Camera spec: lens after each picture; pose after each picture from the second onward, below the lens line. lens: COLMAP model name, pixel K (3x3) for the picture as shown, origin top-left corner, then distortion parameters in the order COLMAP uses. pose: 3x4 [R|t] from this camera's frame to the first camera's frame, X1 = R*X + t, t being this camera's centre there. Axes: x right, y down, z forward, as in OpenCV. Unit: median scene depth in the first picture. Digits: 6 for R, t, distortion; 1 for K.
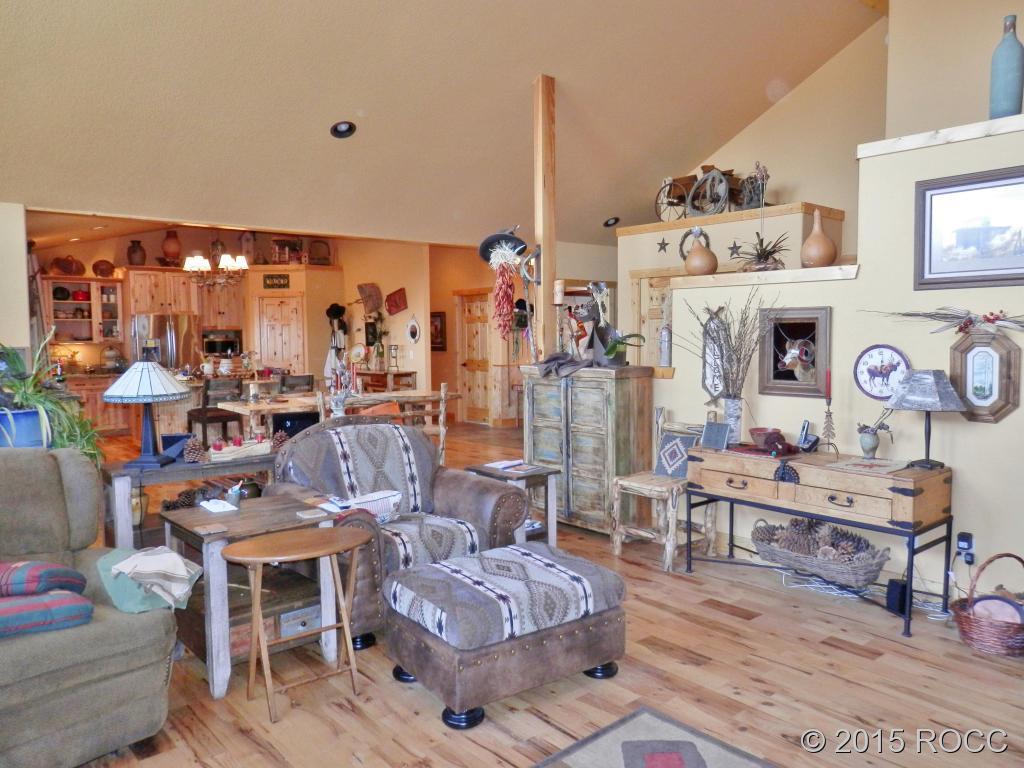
lens RADIAL K [[757.5, 0, 519.7], [0, 757.5, 383.7], [0, 0, 1]] dist [-0.001865, 0.003188]
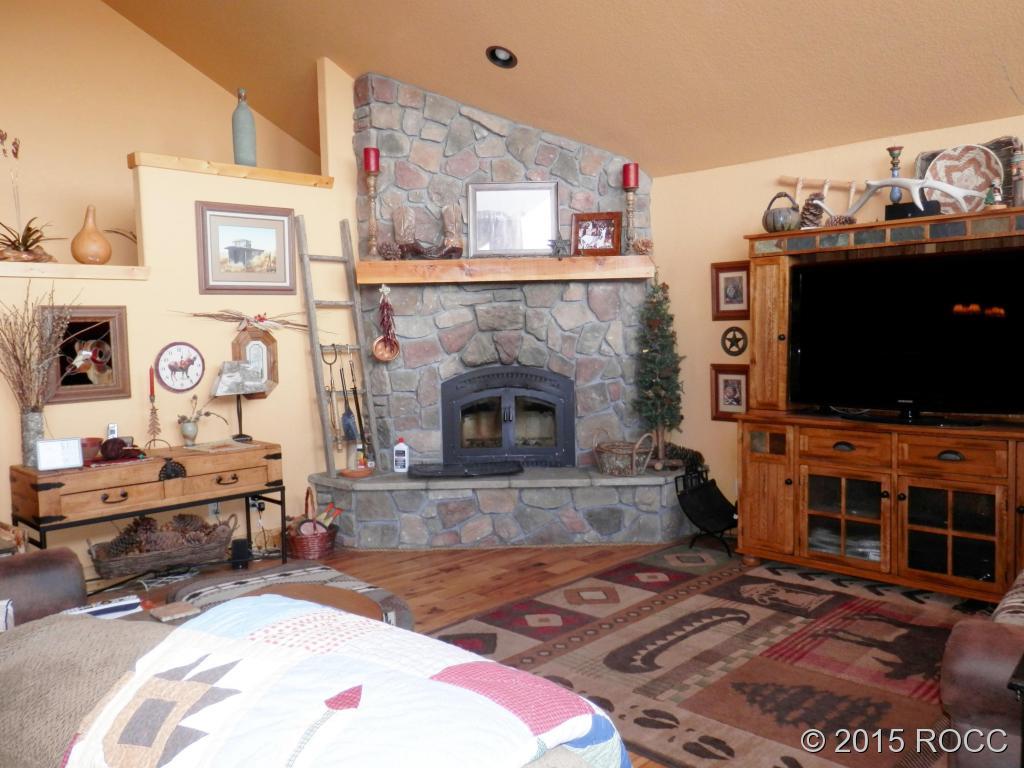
lens RADIAL K [[865.1, 0, 509.5], [0, 865.1, 381.8], [0, 0, 1]] dist [0.019437, 0.016105]
pose [[-0.078030, -0.057052, 0.995317, -0.813443], [0.090623, 0.993822, 0.064071, -0.031383], [-0.992824, 0.095198, -0.072378, 0.616612]]
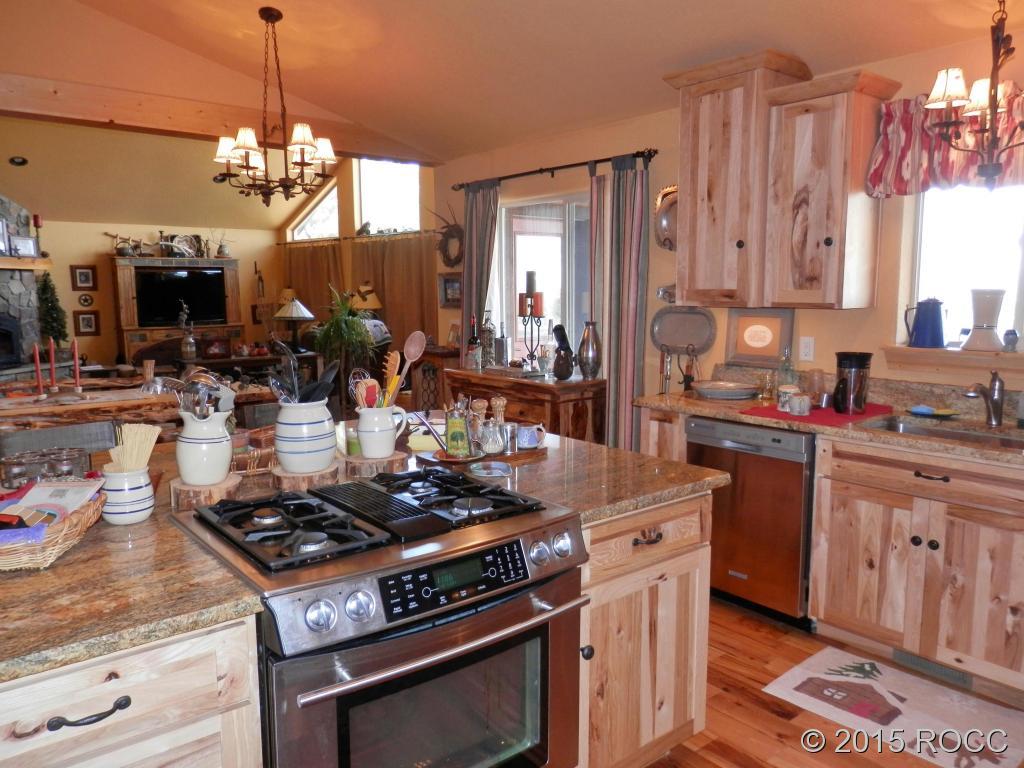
lens RADIAL K [[757.5, 0, 516.3], [0, 757.5, 388.3], [0, 0, 1]] dist [-0.001865, 0.003188]
pose [[-0.999662, 0.006475, 0.025164, -1.064038], [0.011329, 0.980170, 0.197834, -0.172206], [-0.023384, 0.198053, -0.979912, 2.660044]]
